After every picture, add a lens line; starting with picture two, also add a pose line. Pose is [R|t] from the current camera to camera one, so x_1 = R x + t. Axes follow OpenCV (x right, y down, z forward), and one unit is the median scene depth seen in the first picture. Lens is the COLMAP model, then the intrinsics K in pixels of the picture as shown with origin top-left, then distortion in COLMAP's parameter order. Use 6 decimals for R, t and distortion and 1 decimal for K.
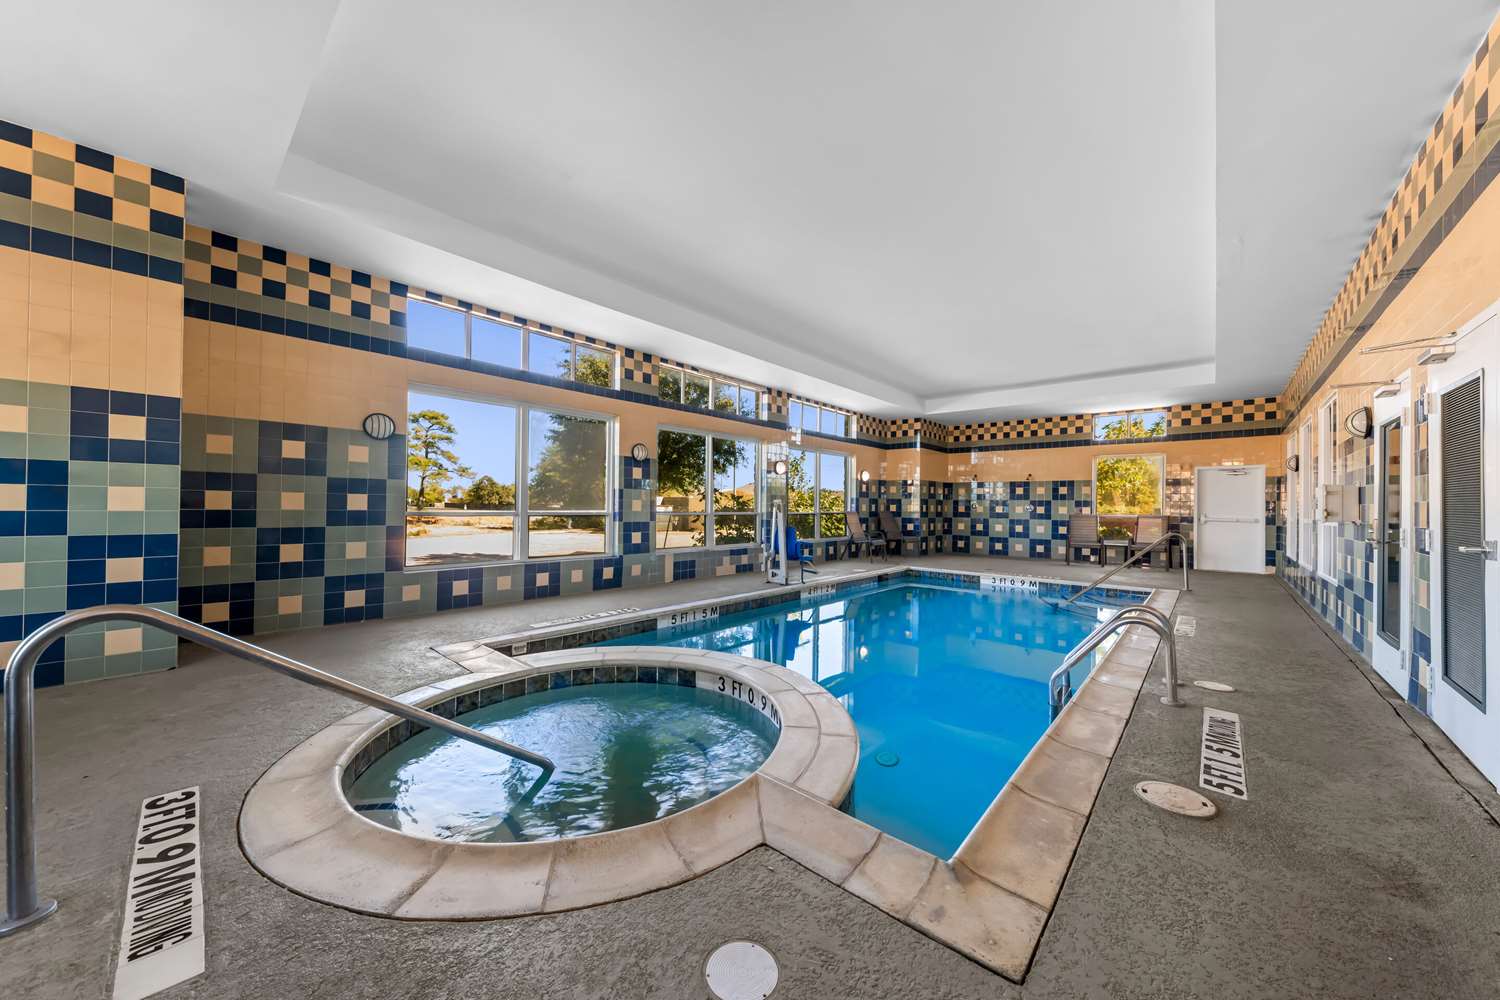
lens RADIAL K [[511.8, 0, 750.0], [0, 511.8, 500.0], [0, 0, 1]] dist [0.000031, -0.000012]
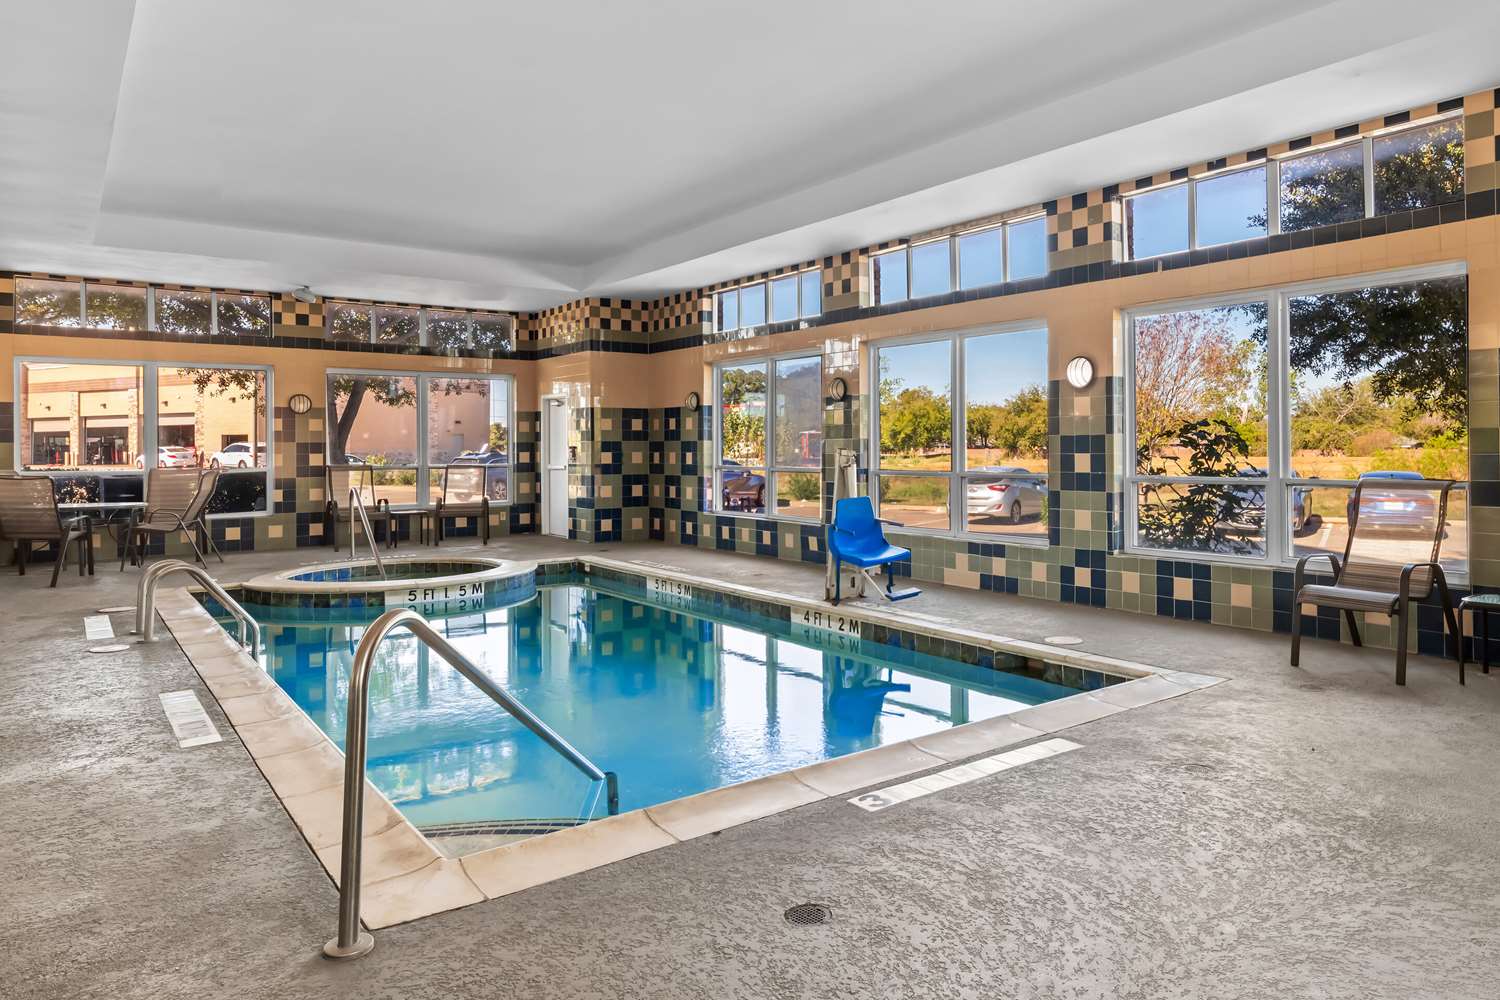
lens RADIAL K [[726.2, 0, 749.0], [0, 726.2, 464.7], [0, 0, 1]] dist [0.000824, 0.000184]
pose [[-0.067866, -0.005326, -0.997680, 0.750278], [-0.000051, 0.999986, -0.005335, 0.019996], [0.997694, -0.000311, -0.067866, 0.833820]]
